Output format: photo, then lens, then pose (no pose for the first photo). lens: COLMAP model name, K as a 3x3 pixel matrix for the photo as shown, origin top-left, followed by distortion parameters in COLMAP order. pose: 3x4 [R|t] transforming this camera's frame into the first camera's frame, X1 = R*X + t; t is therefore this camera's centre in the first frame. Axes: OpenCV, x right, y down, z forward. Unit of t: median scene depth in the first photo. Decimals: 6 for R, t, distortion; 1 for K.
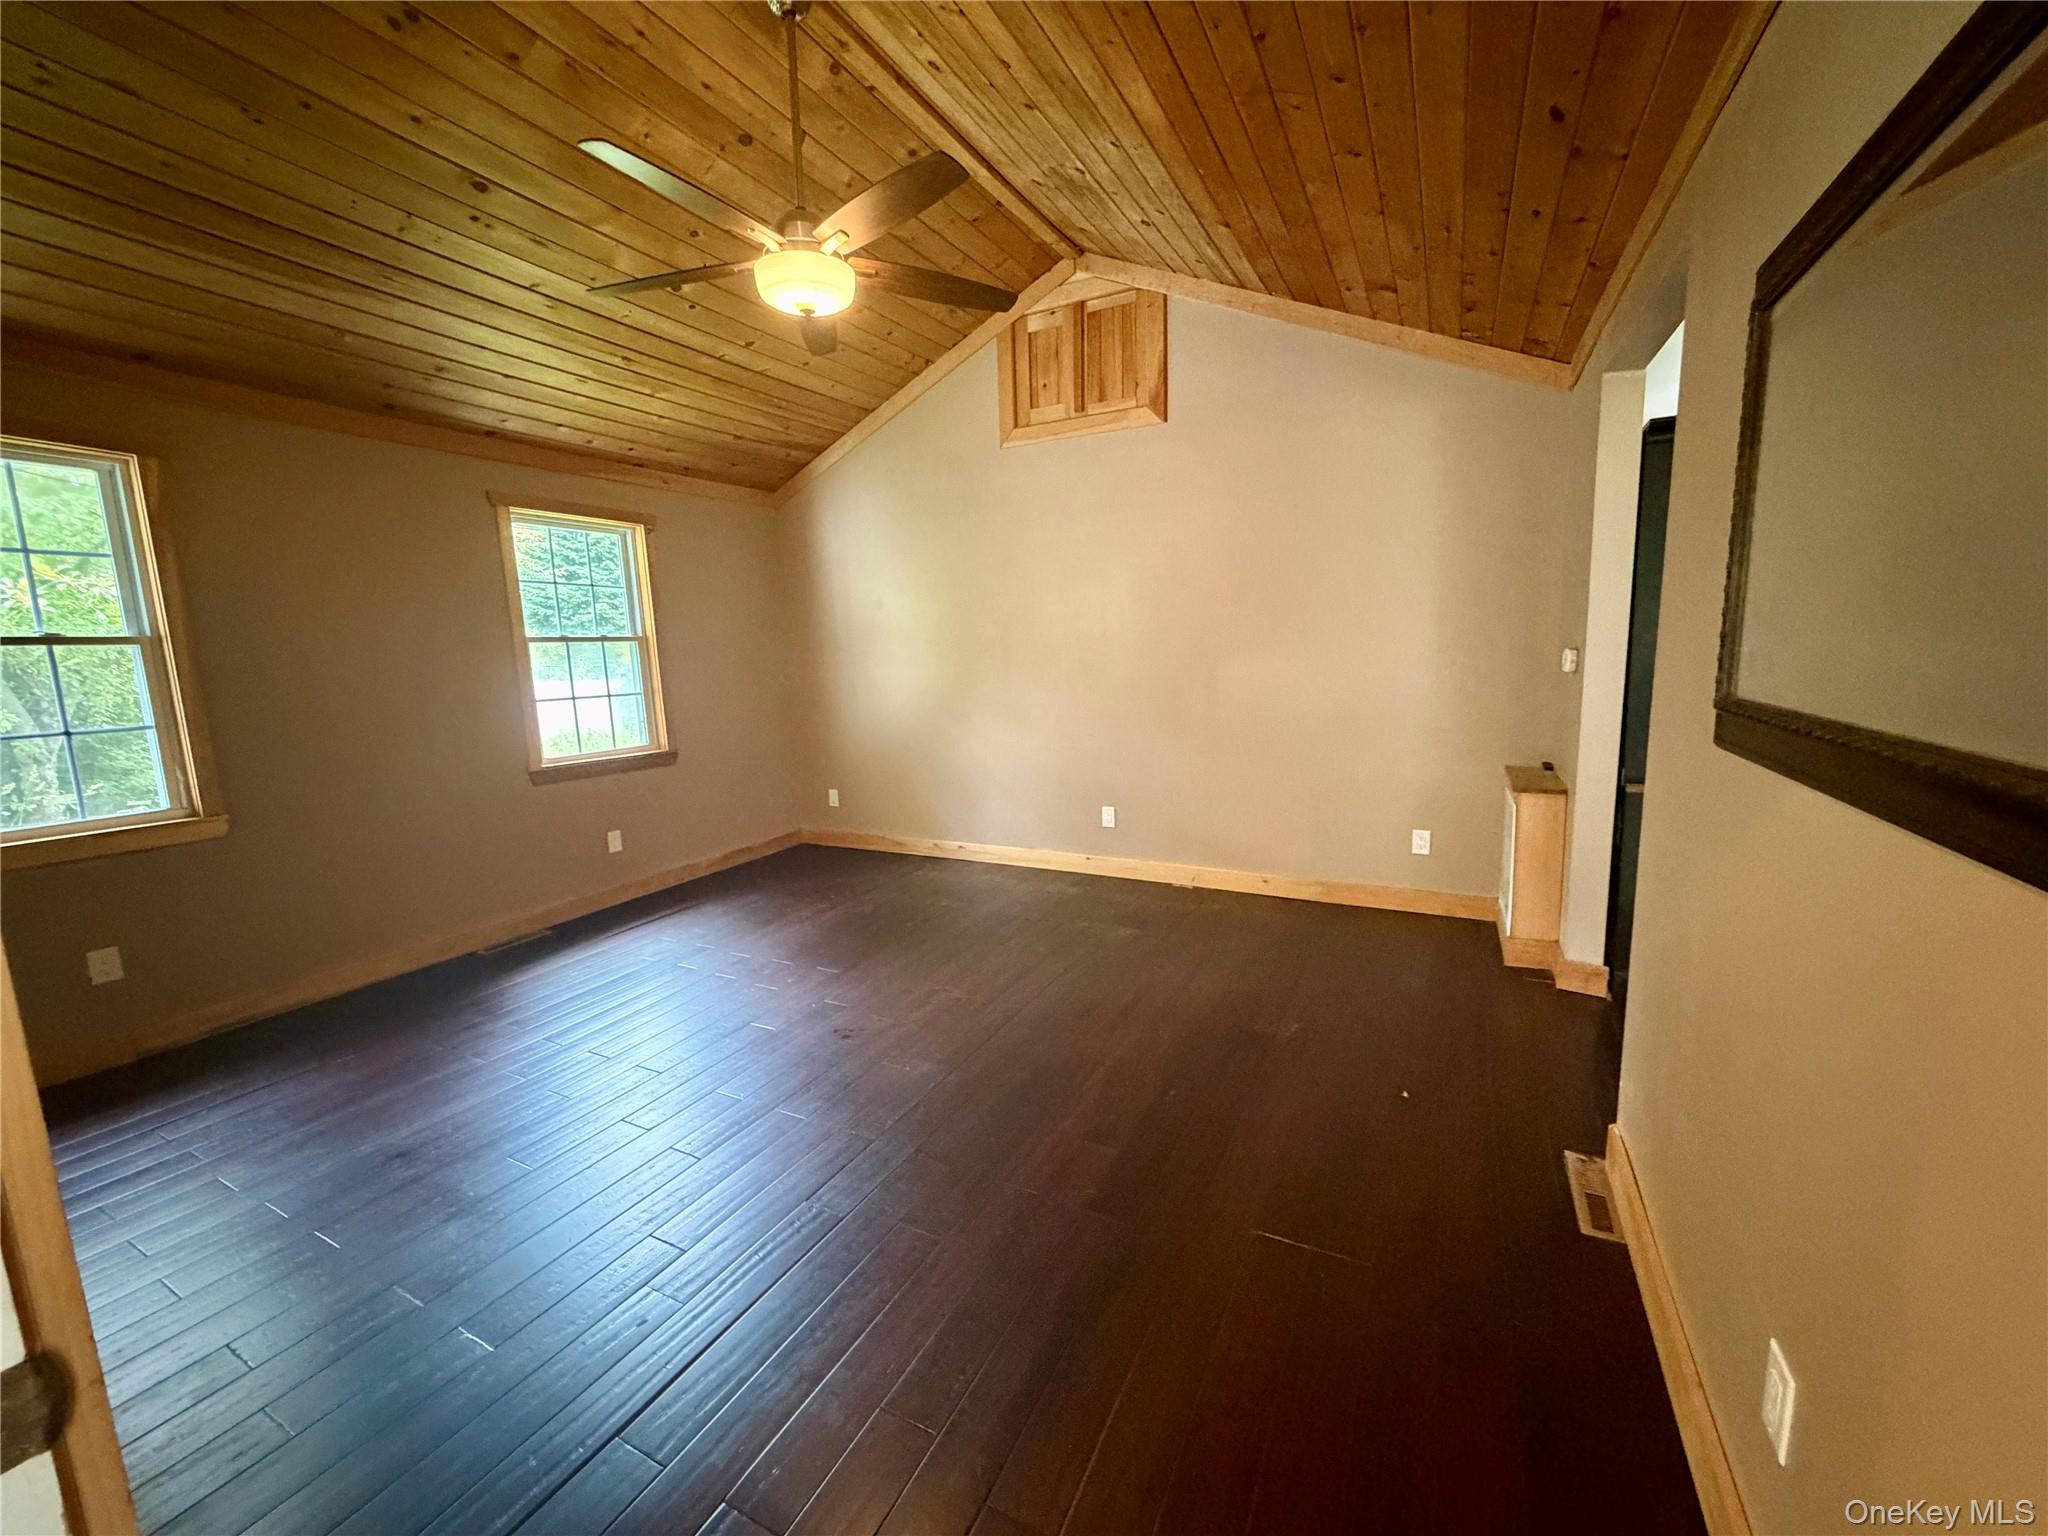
lens RADIAL K [[826.3, 0, 1024.0], [0, 826.3, 768.0], [0, 0, 1]] dist [0.003027, -0.000358]
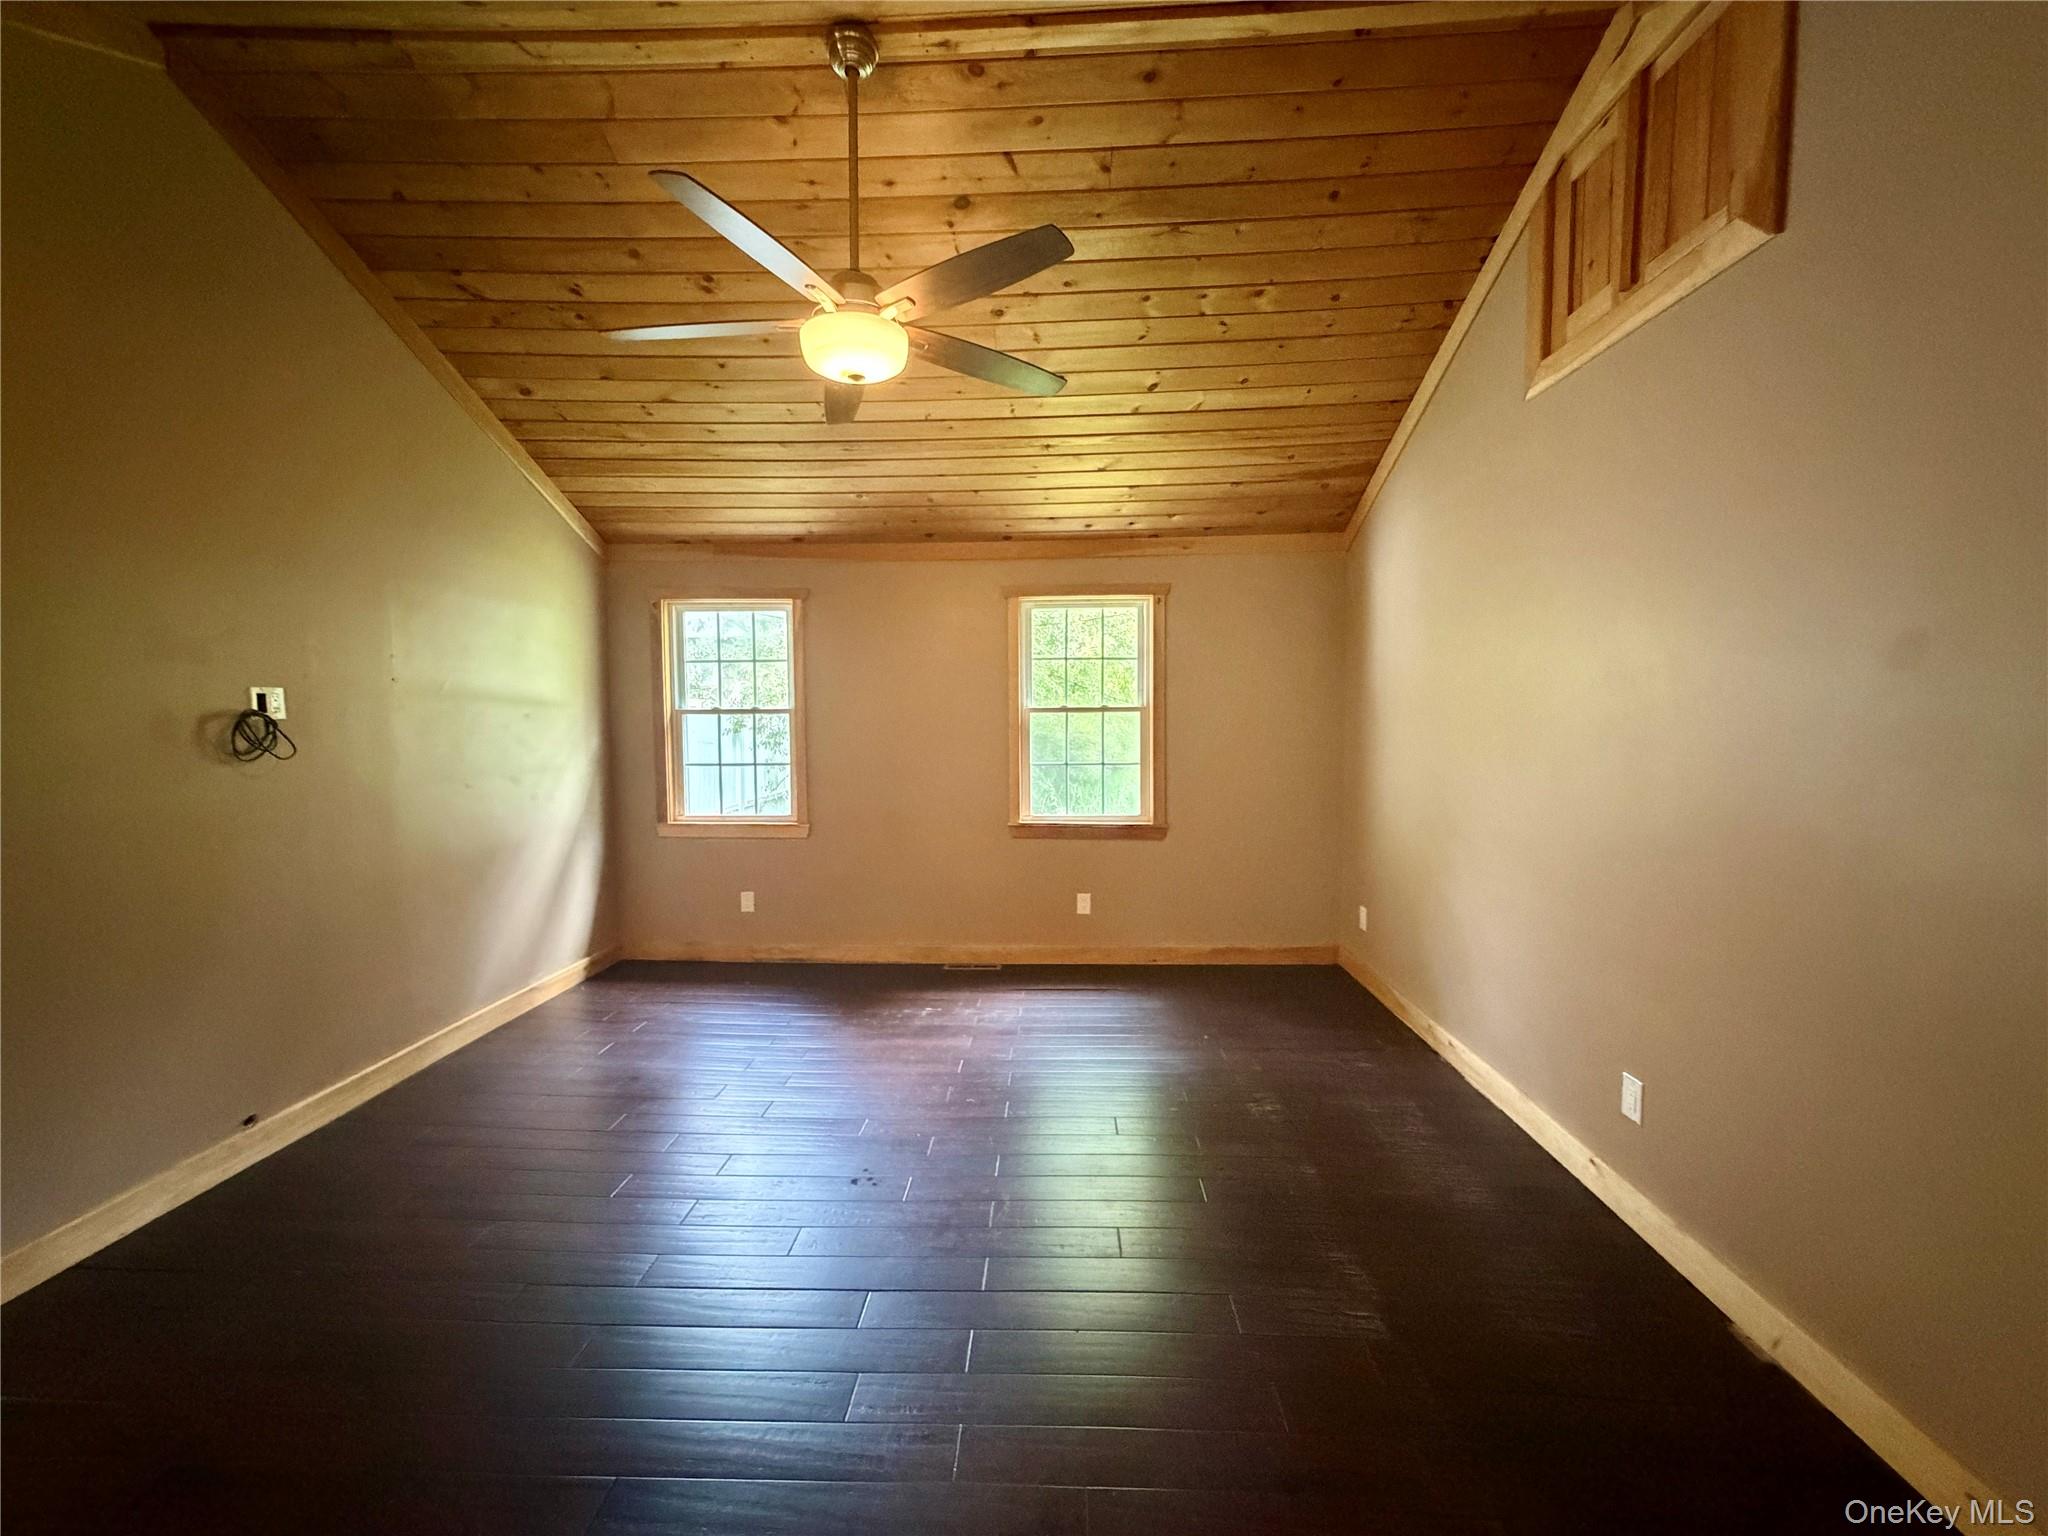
lens RADIAL K [[826.3, 0, 1024.0], [0, 826.3, 768.0], [0, 0, 1]] dist [0.003027, -0.000358]
pose [[0.415191, 0.087104, -0.905555, 0.393475], [-0.136913, 0.990051, 0.032458, -0.102408], [0.899373, 0.110507, 0.422986, 0.475609]]
